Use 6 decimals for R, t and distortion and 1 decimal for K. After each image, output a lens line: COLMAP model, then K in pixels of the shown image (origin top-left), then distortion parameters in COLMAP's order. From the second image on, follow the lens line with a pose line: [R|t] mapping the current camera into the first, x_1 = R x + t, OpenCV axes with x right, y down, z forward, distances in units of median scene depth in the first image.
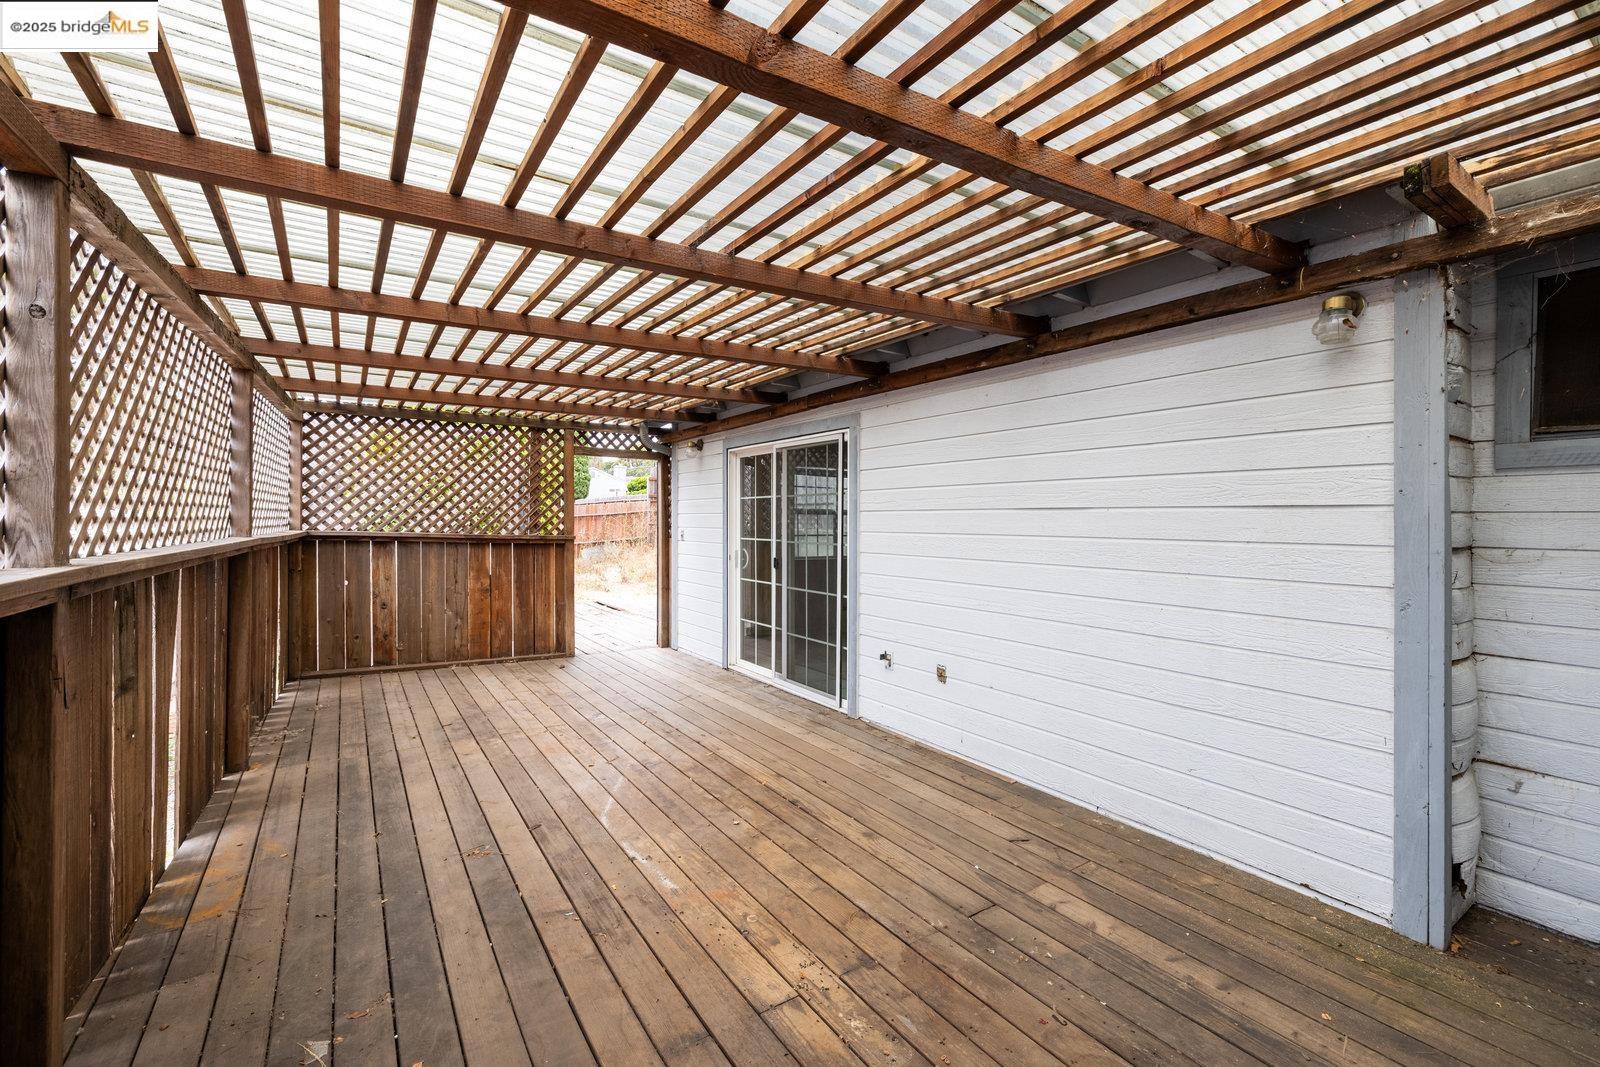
lens RADIAL K [[684.1, 0, 800.0], [0, 684.1, 533.5], [0, 0, 1]] dist [0.000911, 0.000407]
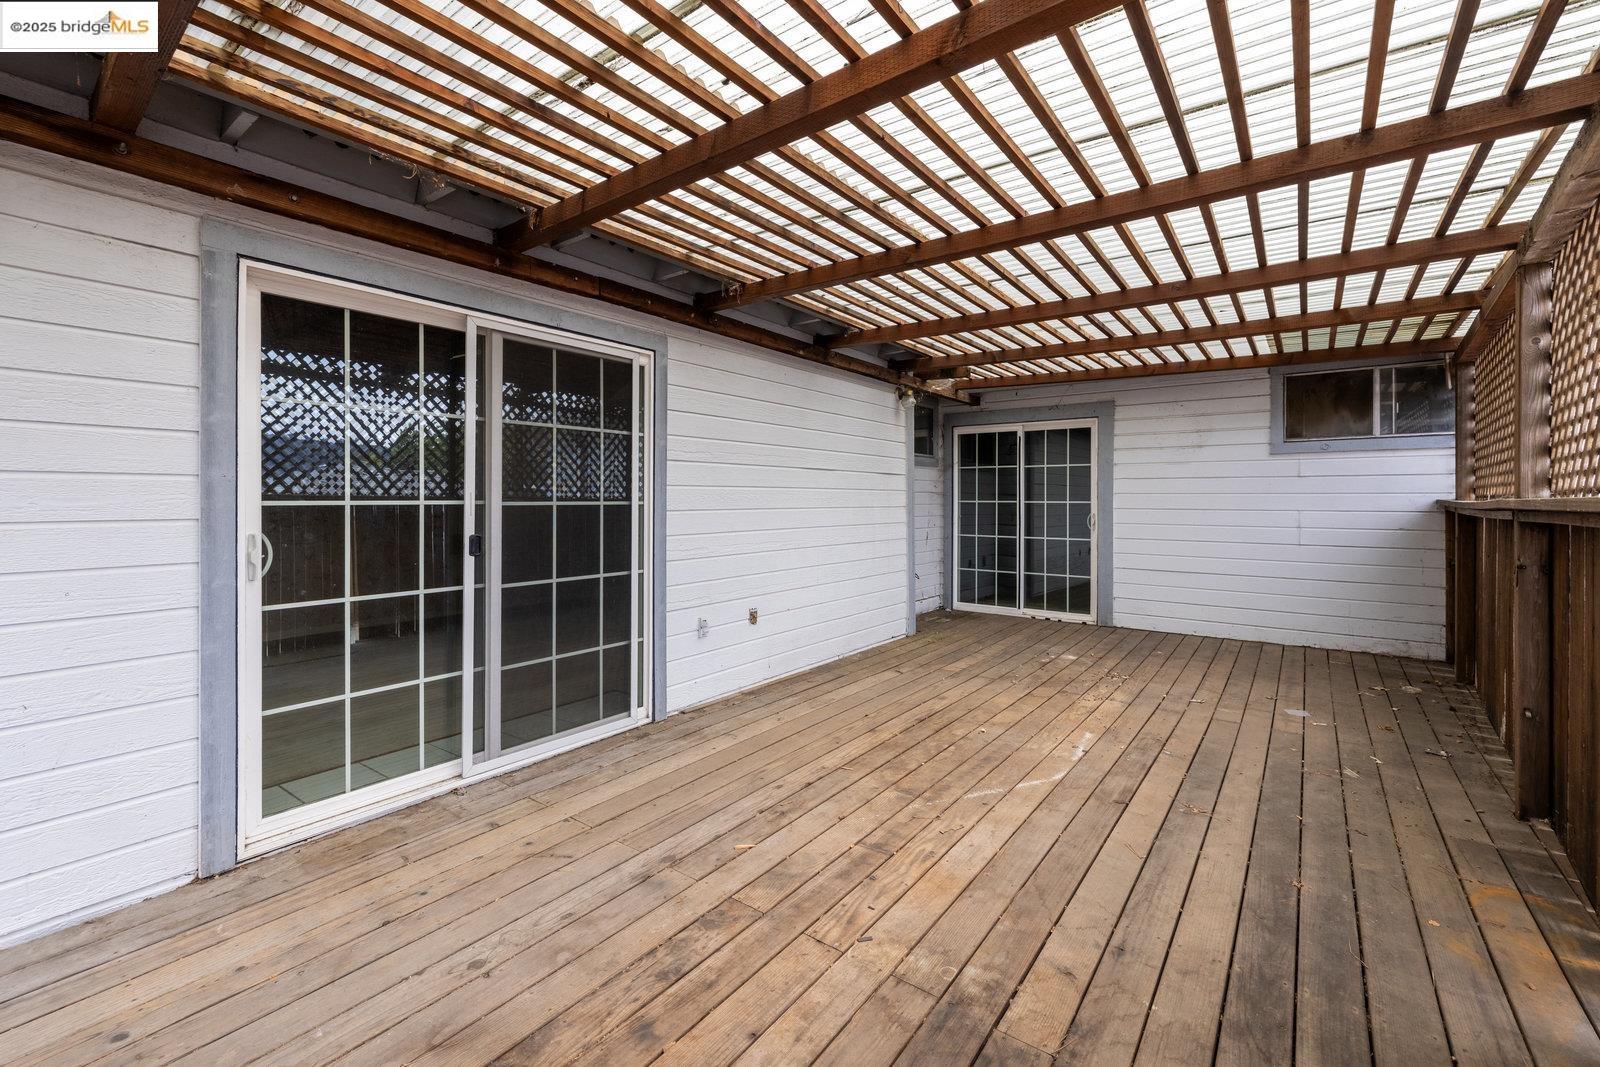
lens RADIAL K [[692.6, 0, 791.2], [0, 692.6, 499.4], [0, 0, 1]] dist [0.002170, 0.000341]
pose [[-0.332769, -0.012794, 0.942922, -0.890355], [0.009088, 0.999818, 0.016774, 0.002320], [-0.942965, 0.014151, -0.332592, 1.377201]]
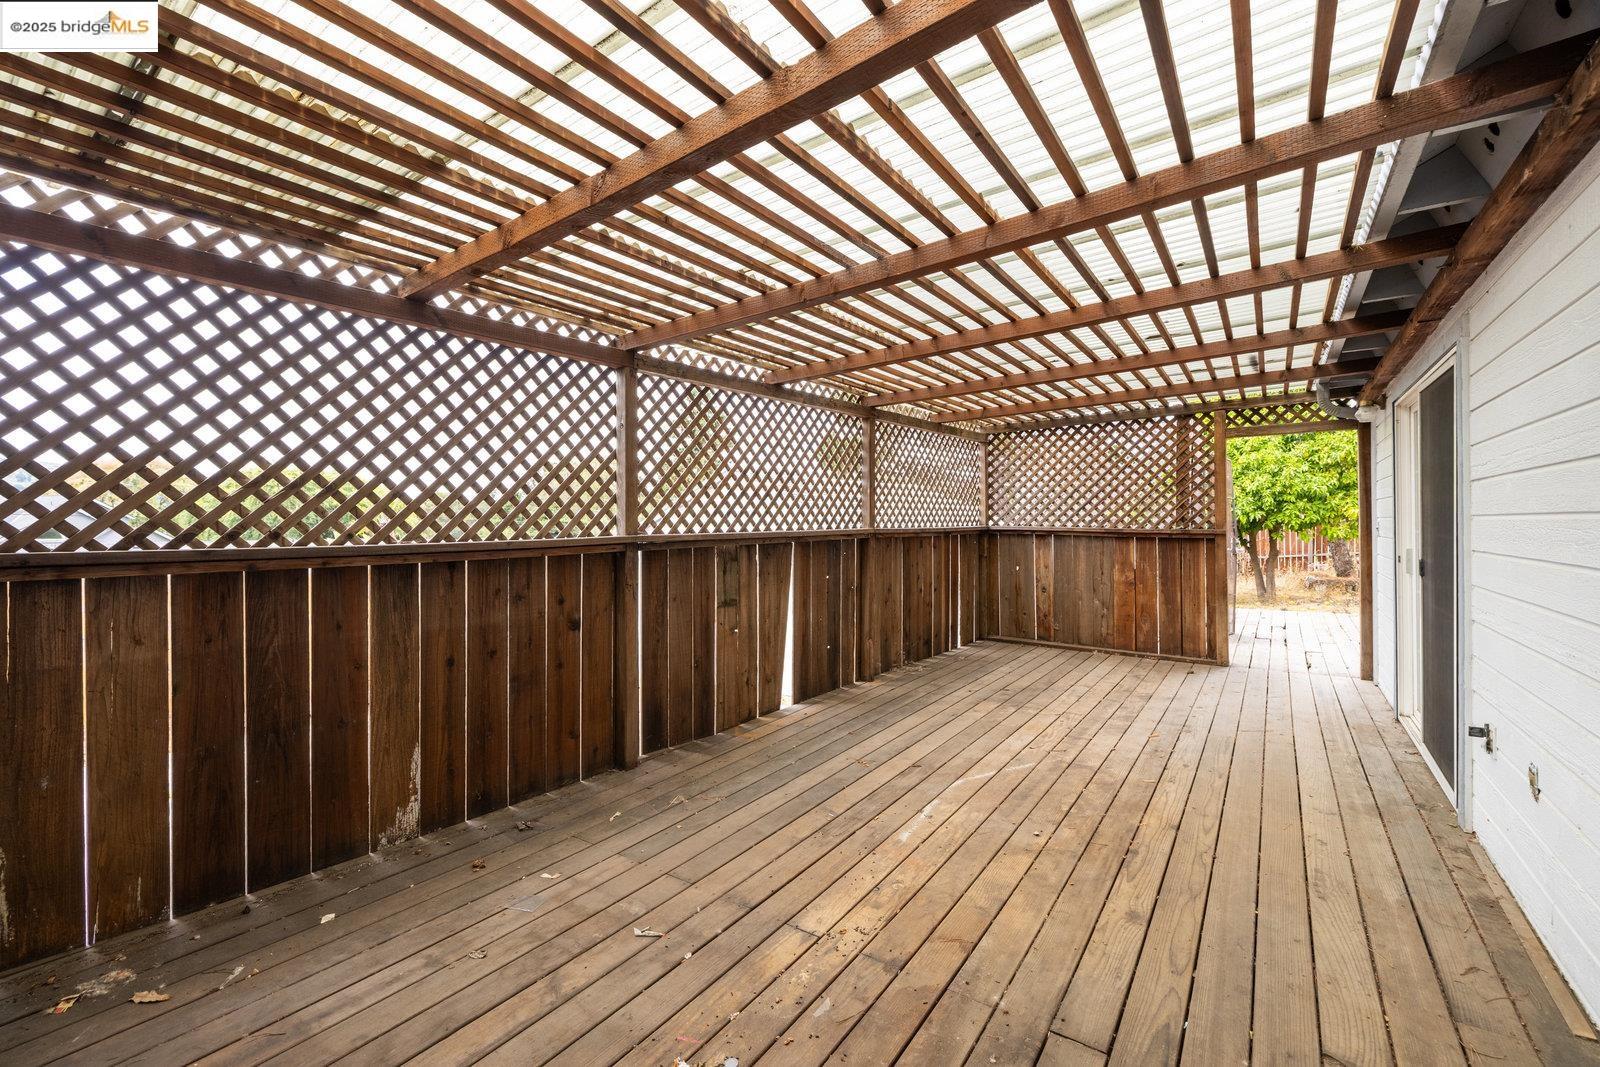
lens RADIAL K [[674.4, 0, 793.1], [0, 674.4, 536.0], [0, 0, 1]] dist [0.000821, -0.000094]
pose [[0.354235, 0.004017, -0.935148, 0.514438], [-0.001912, 0.999992, 0.003571, 0.016694], [0.935154, 0.000523, 0.354240, 0.302151]]
